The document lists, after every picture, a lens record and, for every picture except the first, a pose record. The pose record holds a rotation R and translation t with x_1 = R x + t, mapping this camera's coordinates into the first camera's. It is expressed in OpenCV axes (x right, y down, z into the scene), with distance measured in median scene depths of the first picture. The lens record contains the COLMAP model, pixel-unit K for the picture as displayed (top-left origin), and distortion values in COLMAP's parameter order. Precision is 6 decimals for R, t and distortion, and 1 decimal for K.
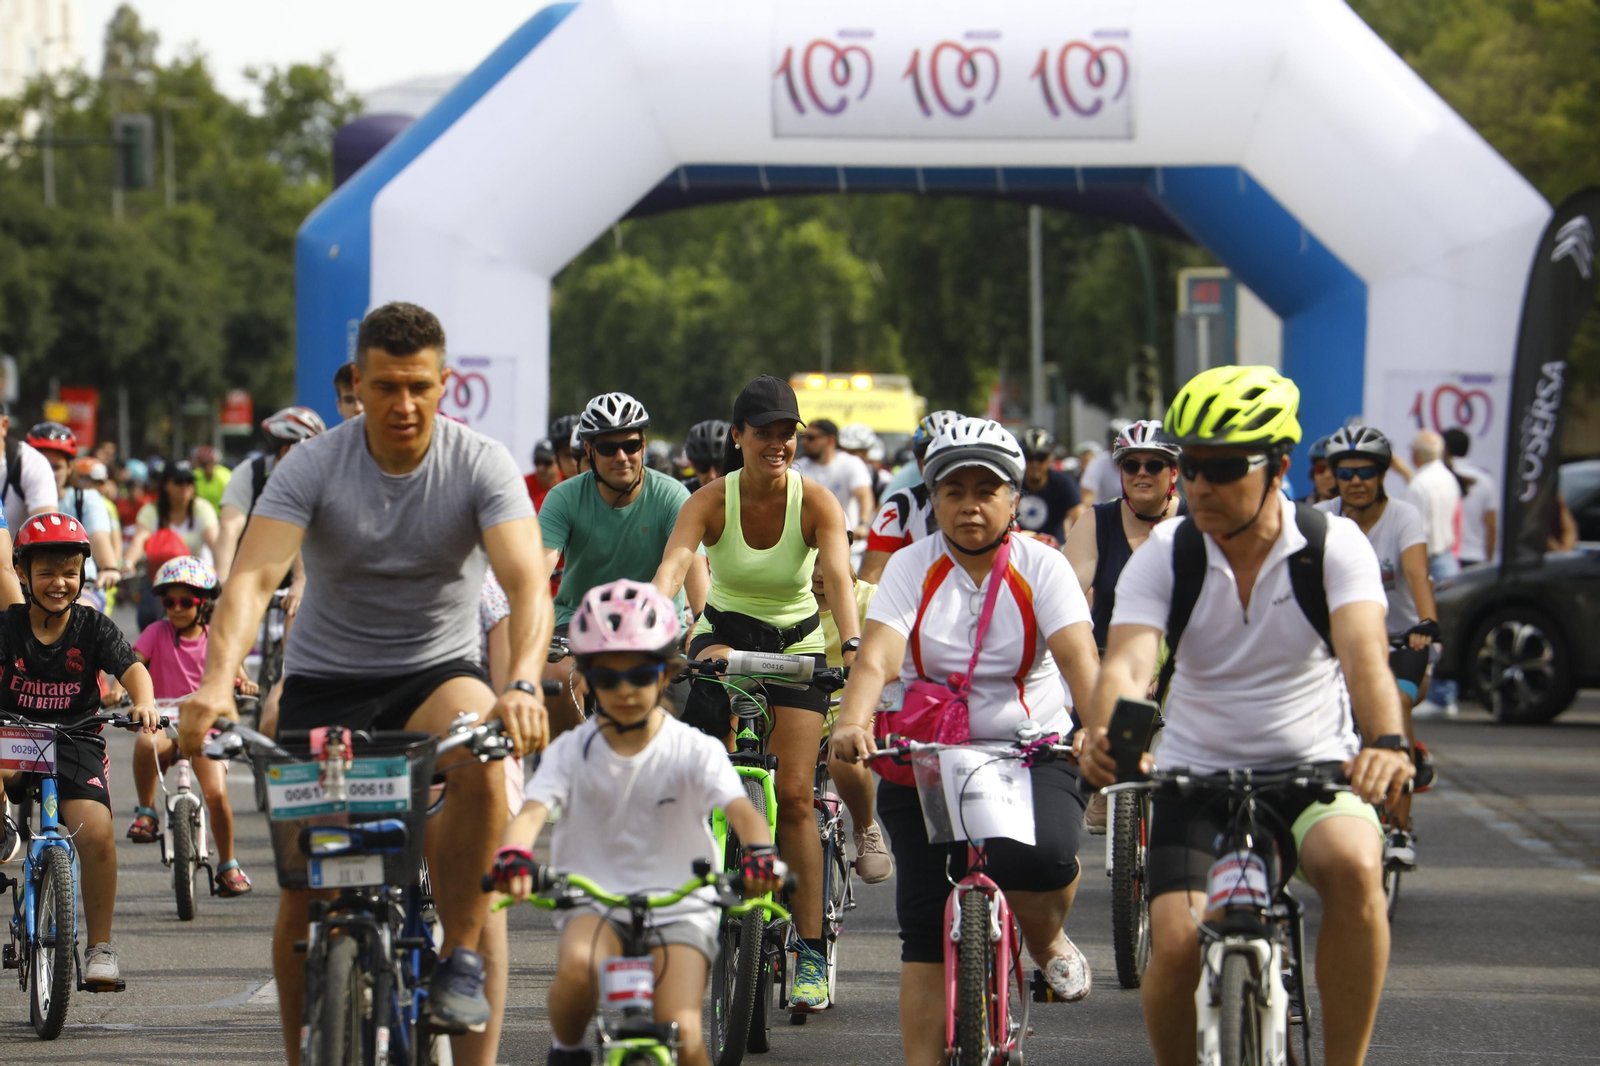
lens RADIAL K [[7604.6, 0, 802.4], [0, 7604.6, 553.3], [0, 0, 1]] dist [1.270624, 11.596816]
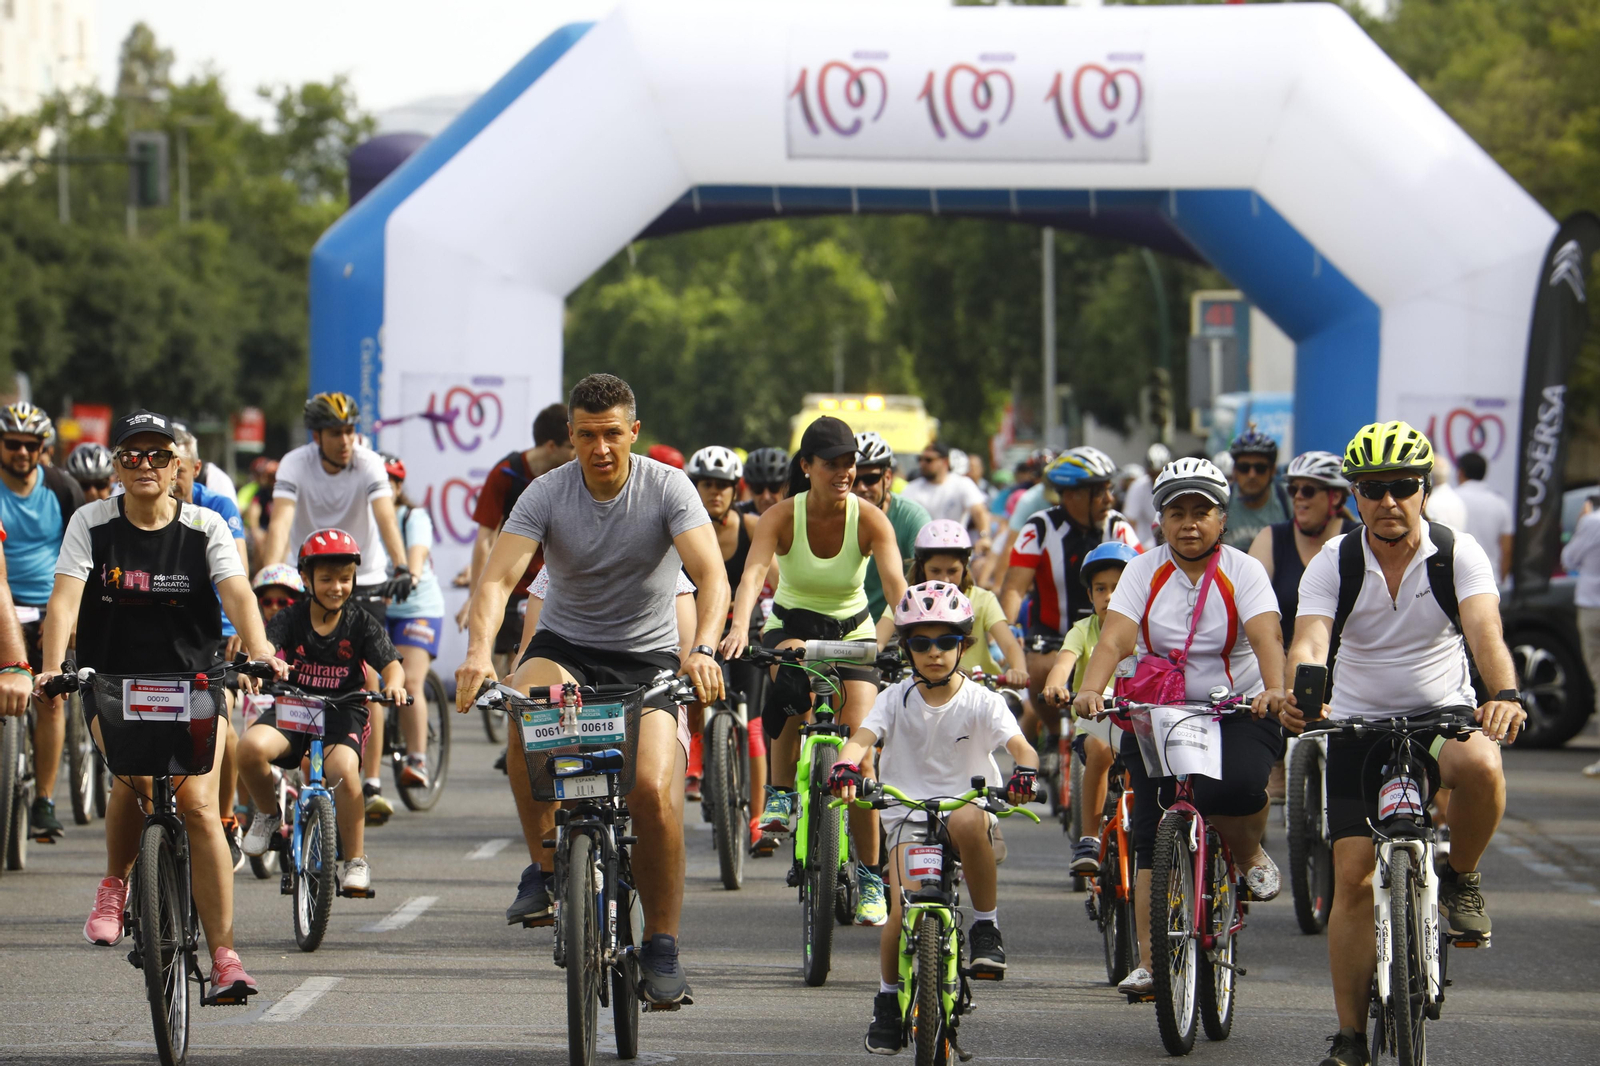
lens RADIAL K [[8694.3, 0, 800.0], [0, 8694.3, 533.0], [0, 0, 1]] dist [1.956025, 10.277547]
pose [[0.999886, 0.004633, 0.014405, -0.018468], [-0.004551, 0.999973, -0.005688, 0.001178], [-0.014431, 0.005622, 0.999880, -0.144337]]
